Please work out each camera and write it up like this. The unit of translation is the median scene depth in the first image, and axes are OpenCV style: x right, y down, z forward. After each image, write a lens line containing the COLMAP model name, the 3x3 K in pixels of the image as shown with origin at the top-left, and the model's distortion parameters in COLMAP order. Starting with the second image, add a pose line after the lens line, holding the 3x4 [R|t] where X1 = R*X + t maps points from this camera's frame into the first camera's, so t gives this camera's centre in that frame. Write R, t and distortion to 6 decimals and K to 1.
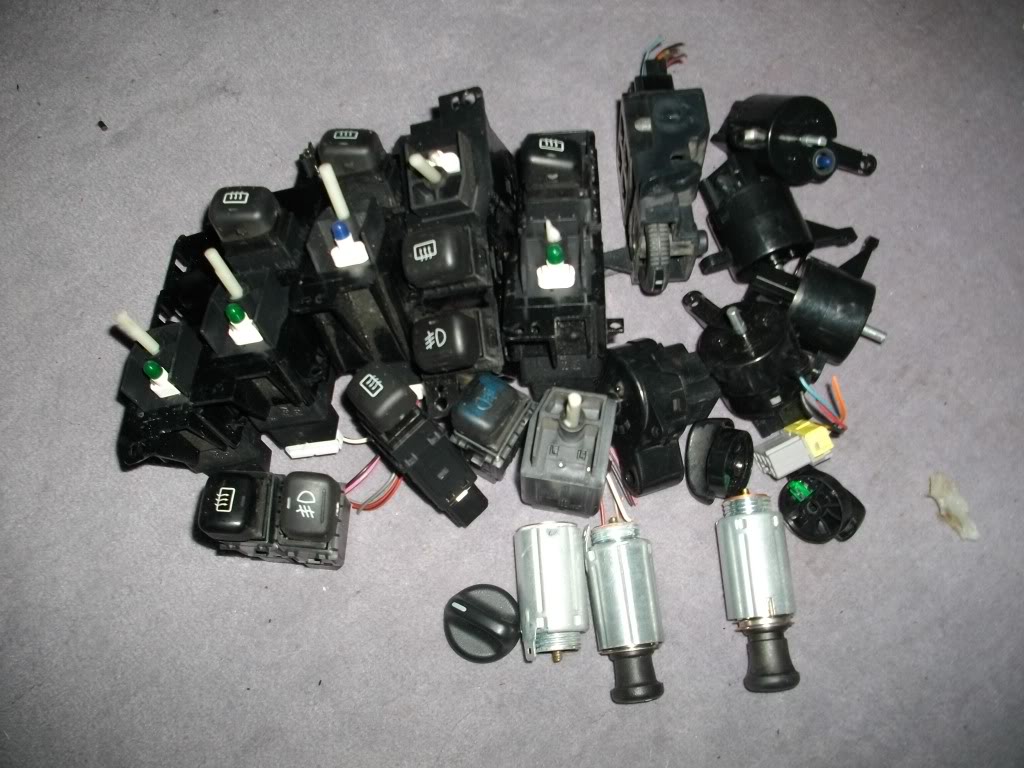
lens RADIAL K [[985.1, 0, 509.8], [0, 985.1, 387.5], [0, 0, 1]] dist [-0.142352, 0.110971]
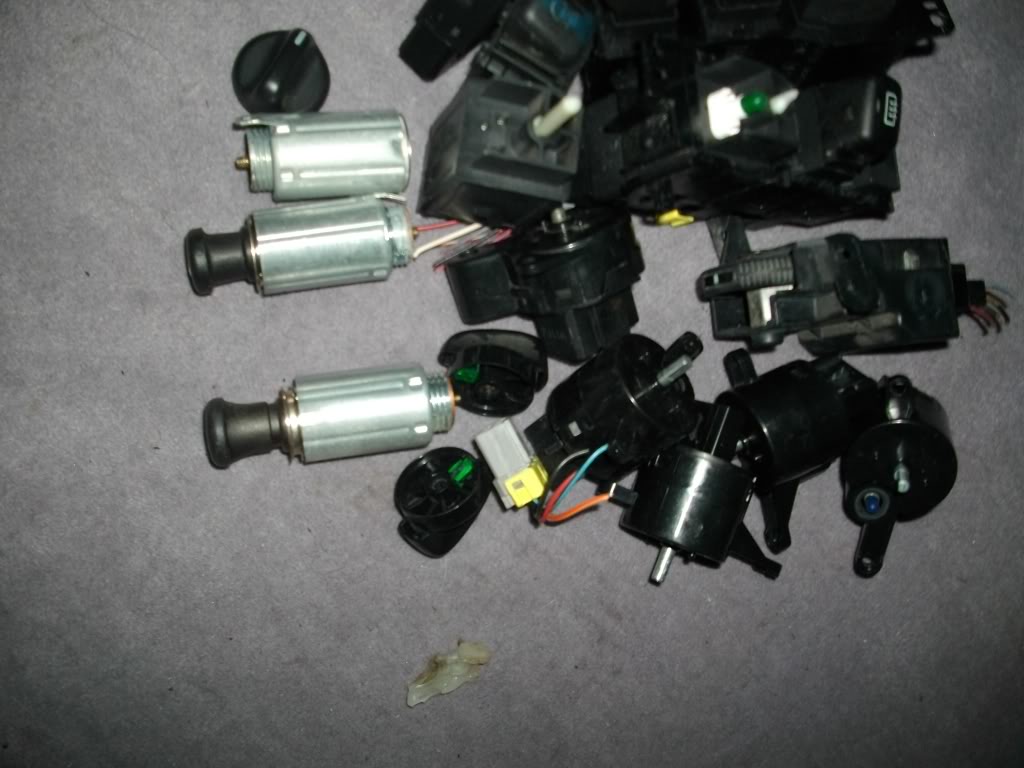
lens RADIAL K [[985.1, 0, 509.8], [0, 985.1, 387.5], [0, 0, 1]] dist [-0.142352, 0.110971]
pose [[0.042922, 0.999072, 0.003609, 0.226585], [-0.998376, 0.042757, 0.037642, 0.032977], [0.037453, -0.005219, 0.999285, 0.201093]]
